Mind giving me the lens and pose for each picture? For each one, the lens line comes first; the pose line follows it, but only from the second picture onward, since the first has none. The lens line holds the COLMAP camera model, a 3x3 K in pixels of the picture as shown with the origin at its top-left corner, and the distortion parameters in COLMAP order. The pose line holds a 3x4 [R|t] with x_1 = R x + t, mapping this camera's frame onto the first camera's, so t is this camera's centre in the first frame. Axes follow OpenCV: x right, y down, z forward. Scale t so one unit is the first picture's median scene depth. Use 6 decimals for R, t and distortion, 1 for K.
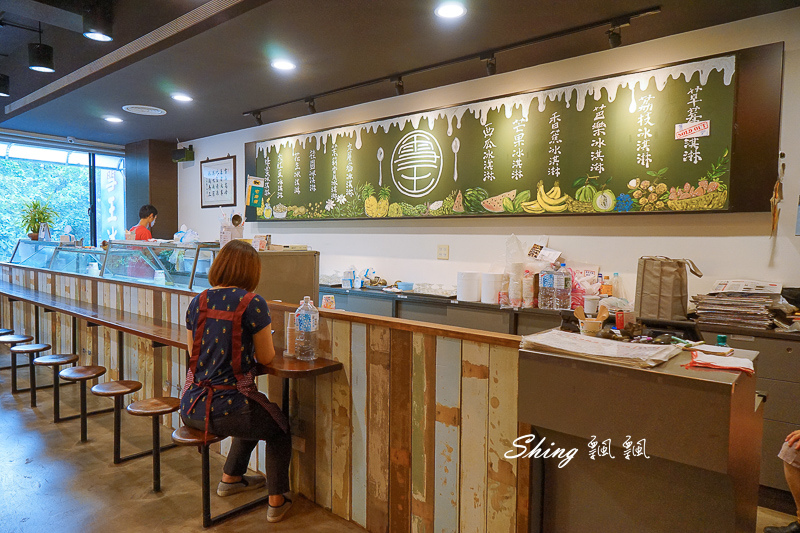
lens RADIAL K [[542.8, 0, 400.0], [0, 542.8, 266.5], [0, 0, 1]] dist [0.008767, 0.001806]
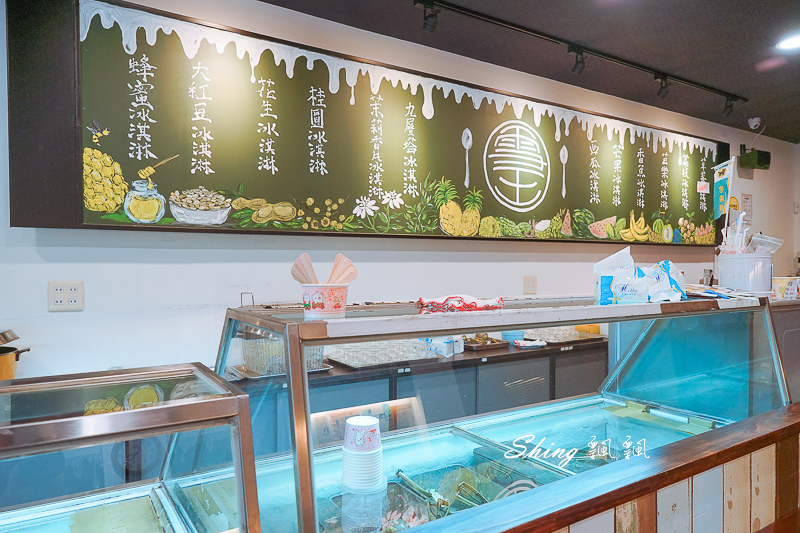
lens RADIAL K [[531.1, 0, 391.5], [0, 531.1, 263.1], [0, 0, 1]] dist [0.001869, 0.000003]
pose [[0.285672, -0.017143, 0.958174, -0.712466], [0.051419, 0.998674, 0.002538, -0.070297], [-0.956947, 0.048543, 0.286174, 0.975323]]
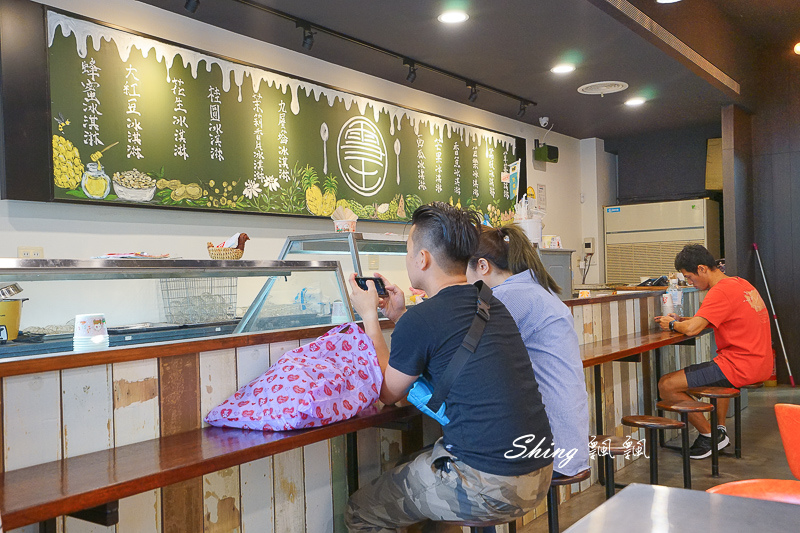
lens RADIAL K [[781.4, 0, 400.0], [0, 781.4, 266.5], [0, 0, 1]] dist [0.032460, -0.008983]
pose [[-0.097049, -0.001315, 0.995279, -1.186348], [0.076618, 0.997022, 0.008788, -0.026244], [-0.992326, 0.077109, -0.096659, 1.084623]]
